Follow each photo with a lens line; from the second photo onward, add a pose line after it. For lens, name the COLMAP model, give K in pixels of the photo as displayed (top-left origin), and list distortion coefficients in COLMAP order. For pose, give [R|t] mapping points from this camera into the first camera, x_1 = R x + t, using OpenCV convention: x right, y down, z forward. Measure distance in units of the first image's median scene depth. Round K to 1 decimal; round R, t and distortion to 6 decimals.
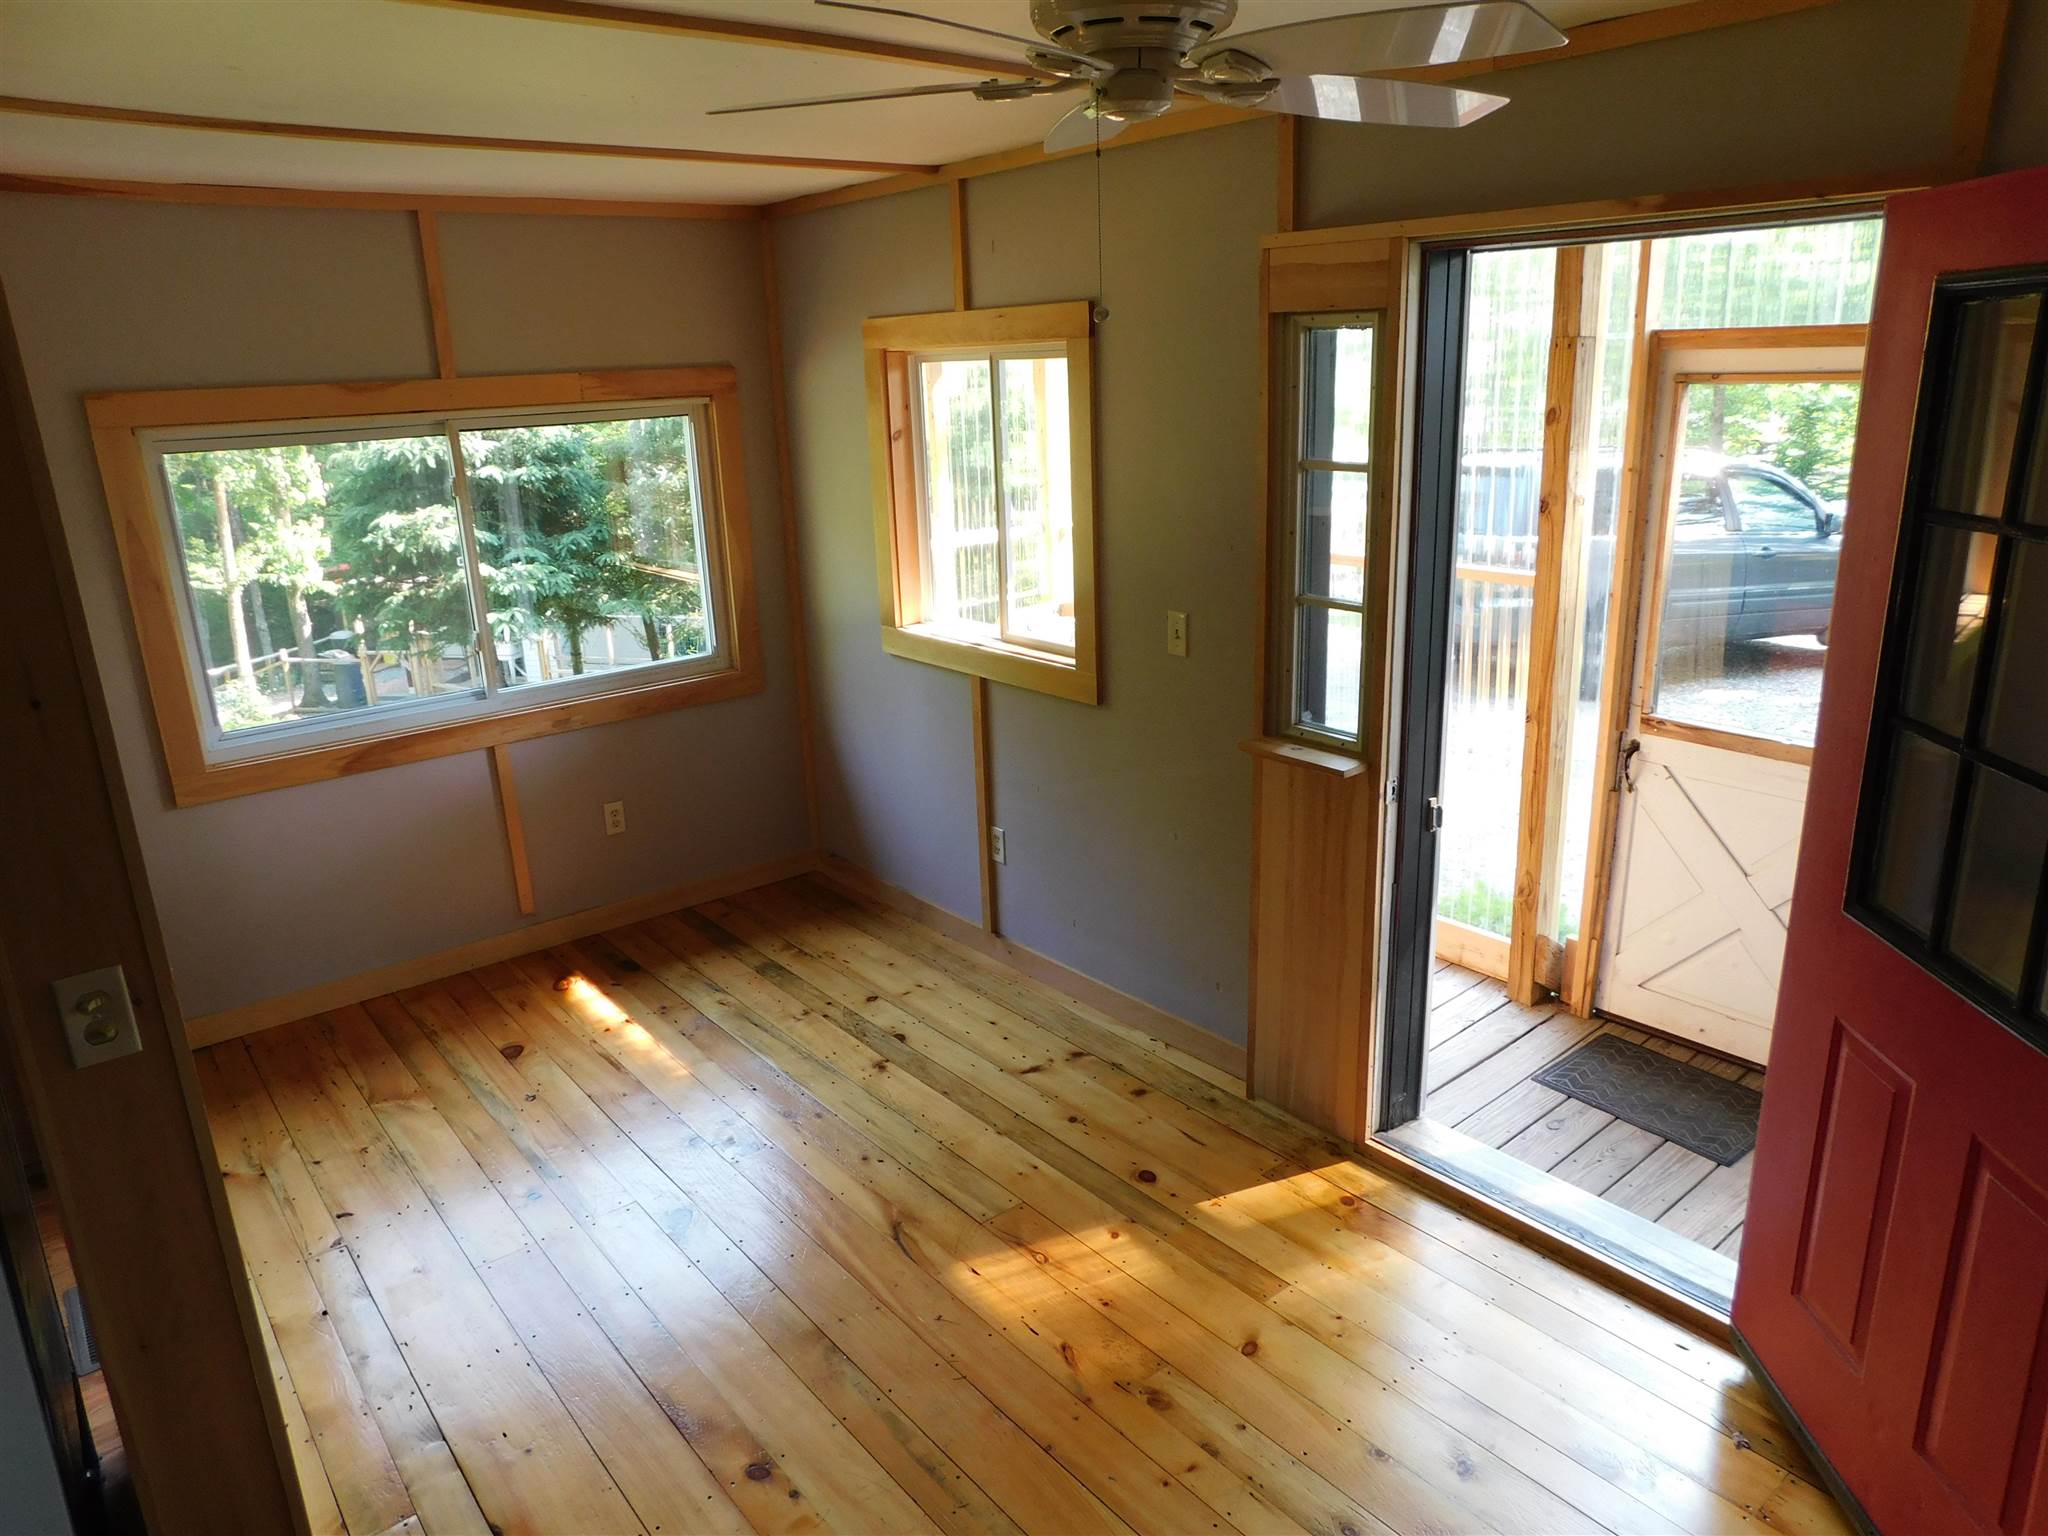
lens RADIAL K [[1352.2, 0, 1024.8], [0, 1352.2, 771.8], [0, 0, 1]] dist [-0.072818, 0.051794]
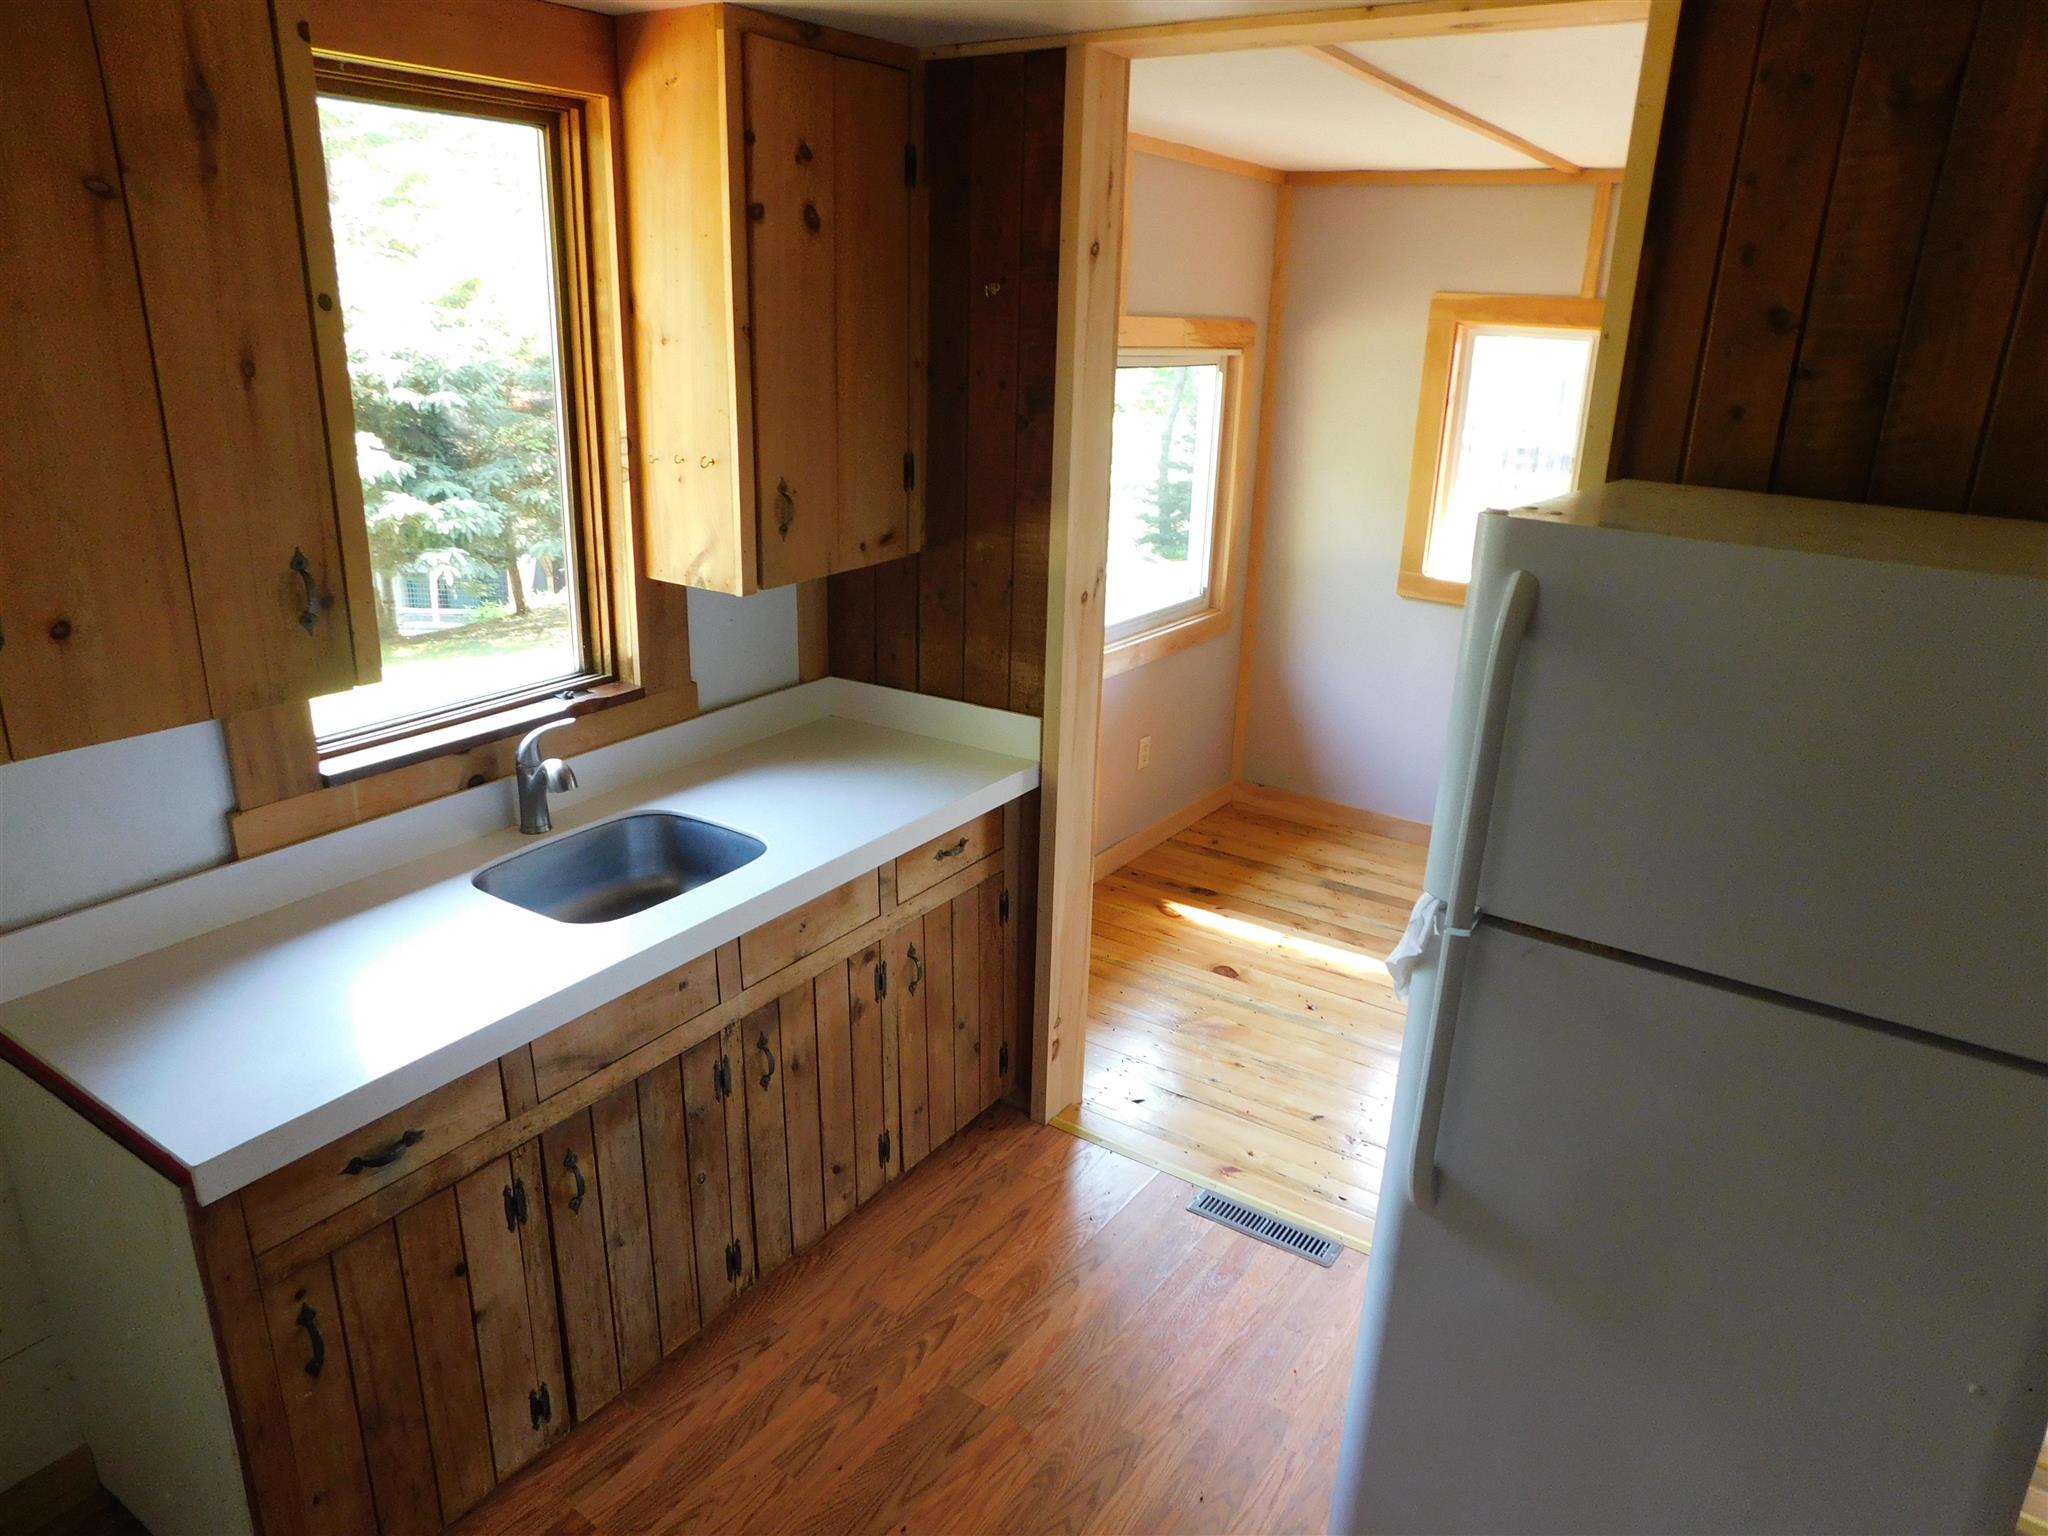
lens RADIAL K [[1352.2, 0, 1033.8], [0, 1352.2, 772.6], [0, 0, 1]] dist [-0.072818, 0.051794]
pose [[0.950467, -0.035362, 0.308807, -0.724305], [0.024283, 0.998919, 0.039651, 0.007032], [-0.309875, -0.030188, 0.950298, 0.039705]]
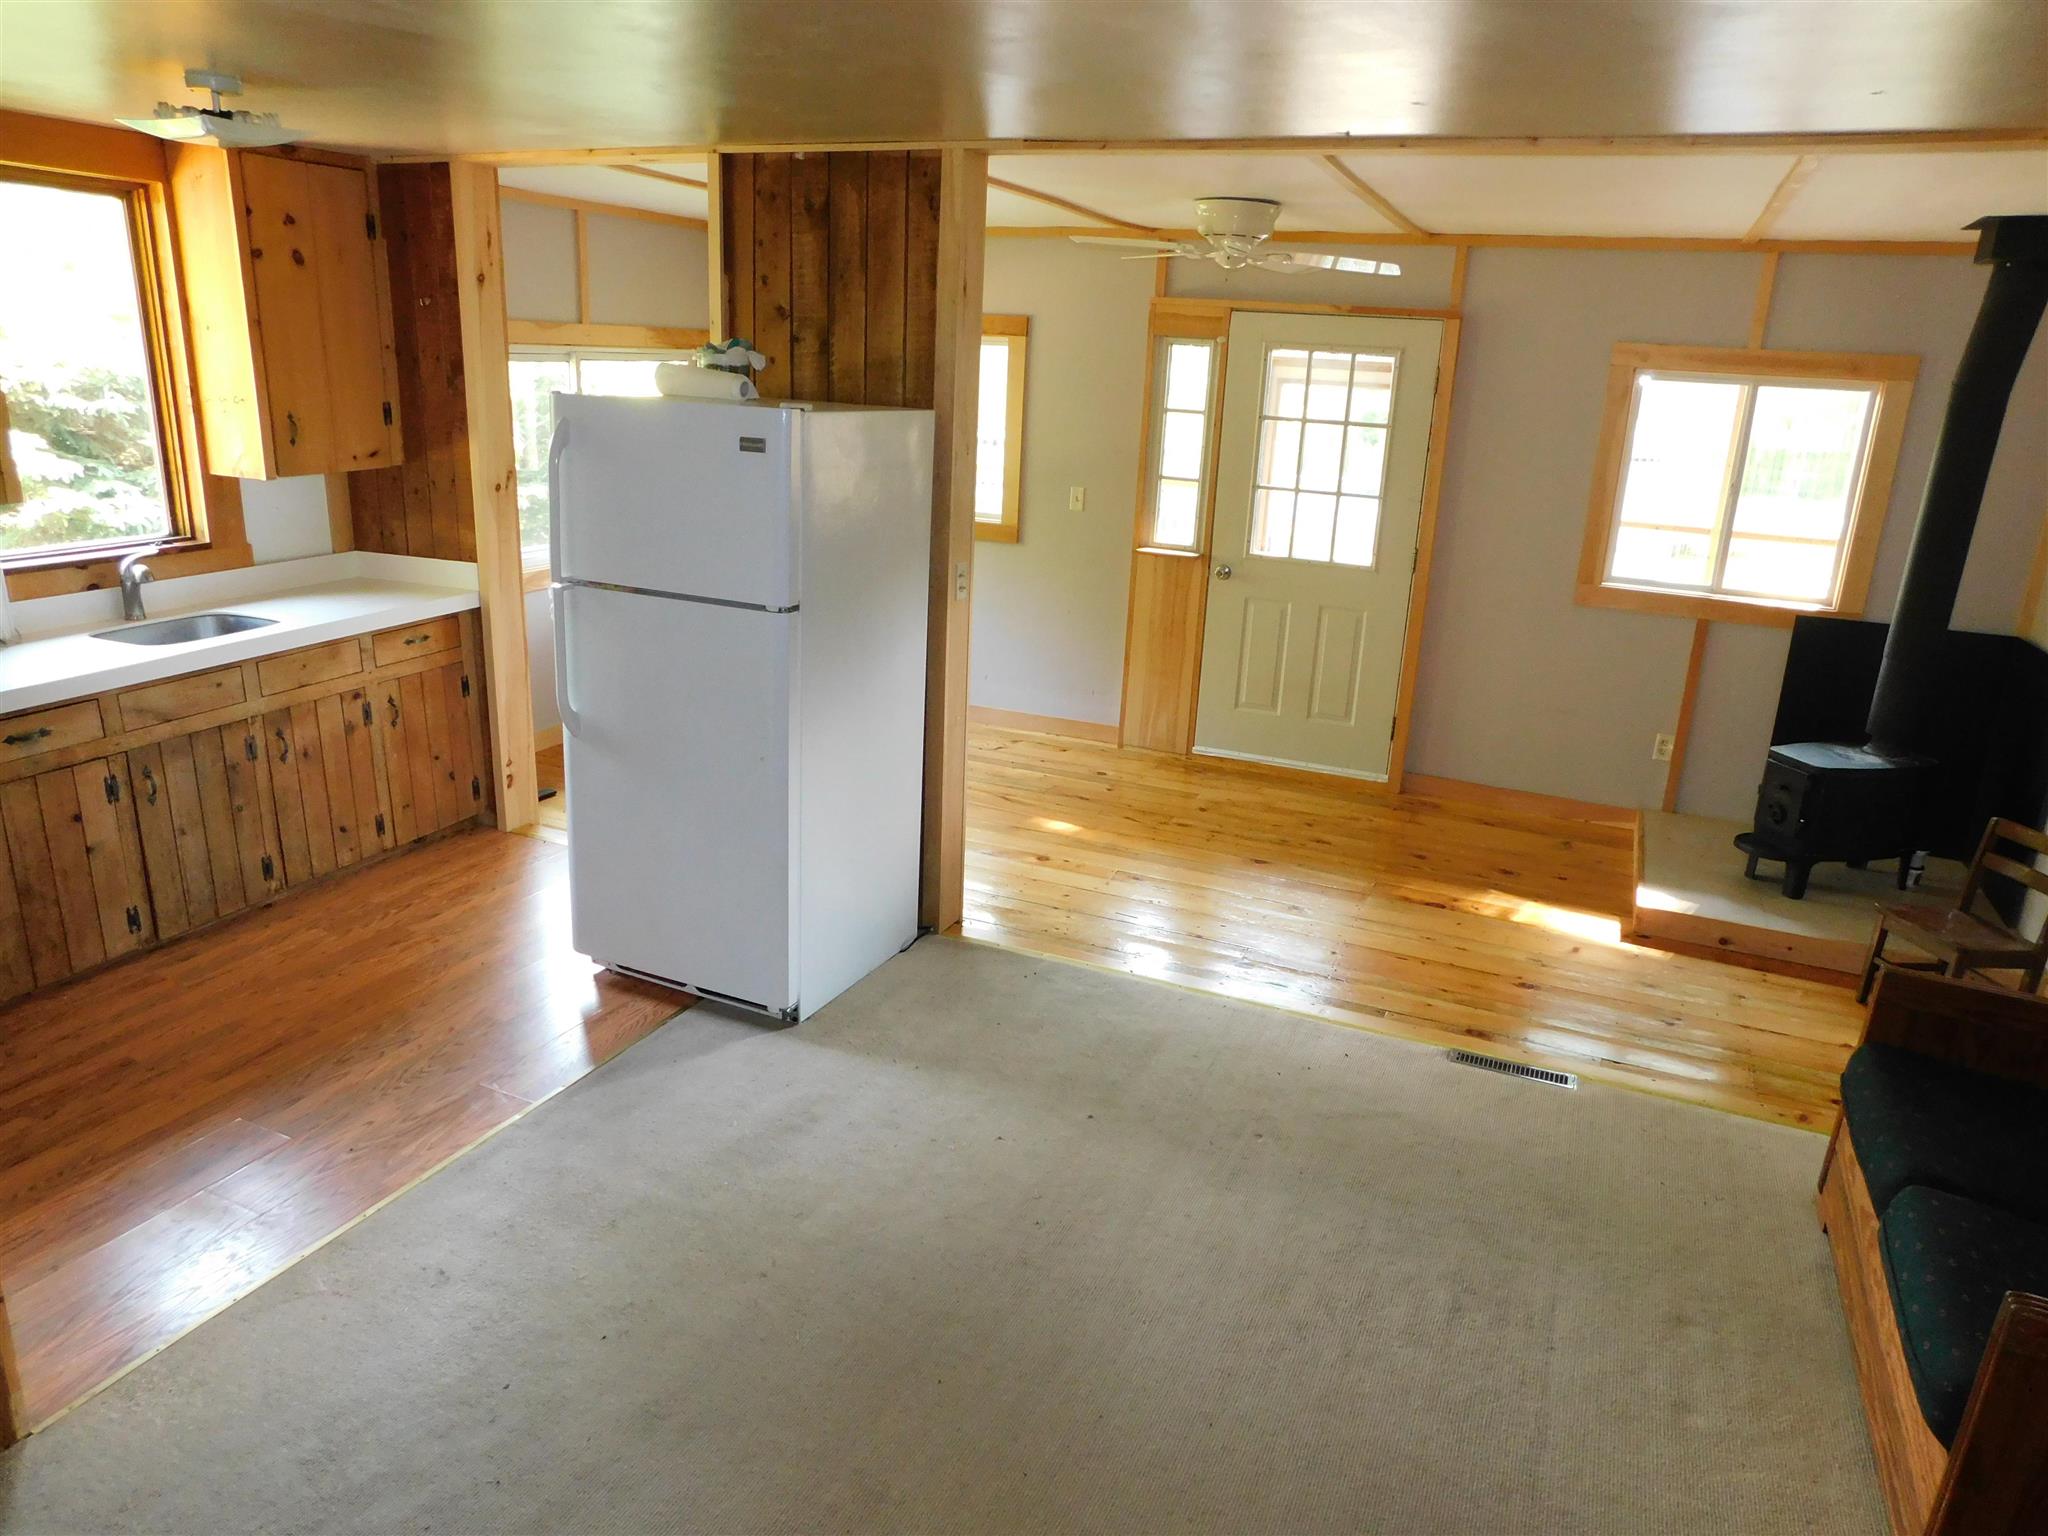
lens RADIAL K [[1352.2, 0, 1037.4], [0, 1352.2, 773.9], [0, 0, 1]] dist [-0.072818, 0.051794]
pose [[0.879526, -0.067567, 0.471030, -0.637458], [0.062851, 0.997691, 0.025755, 0.172740], [-0.471682, 0.006952, 0.881741, -0.473664]]
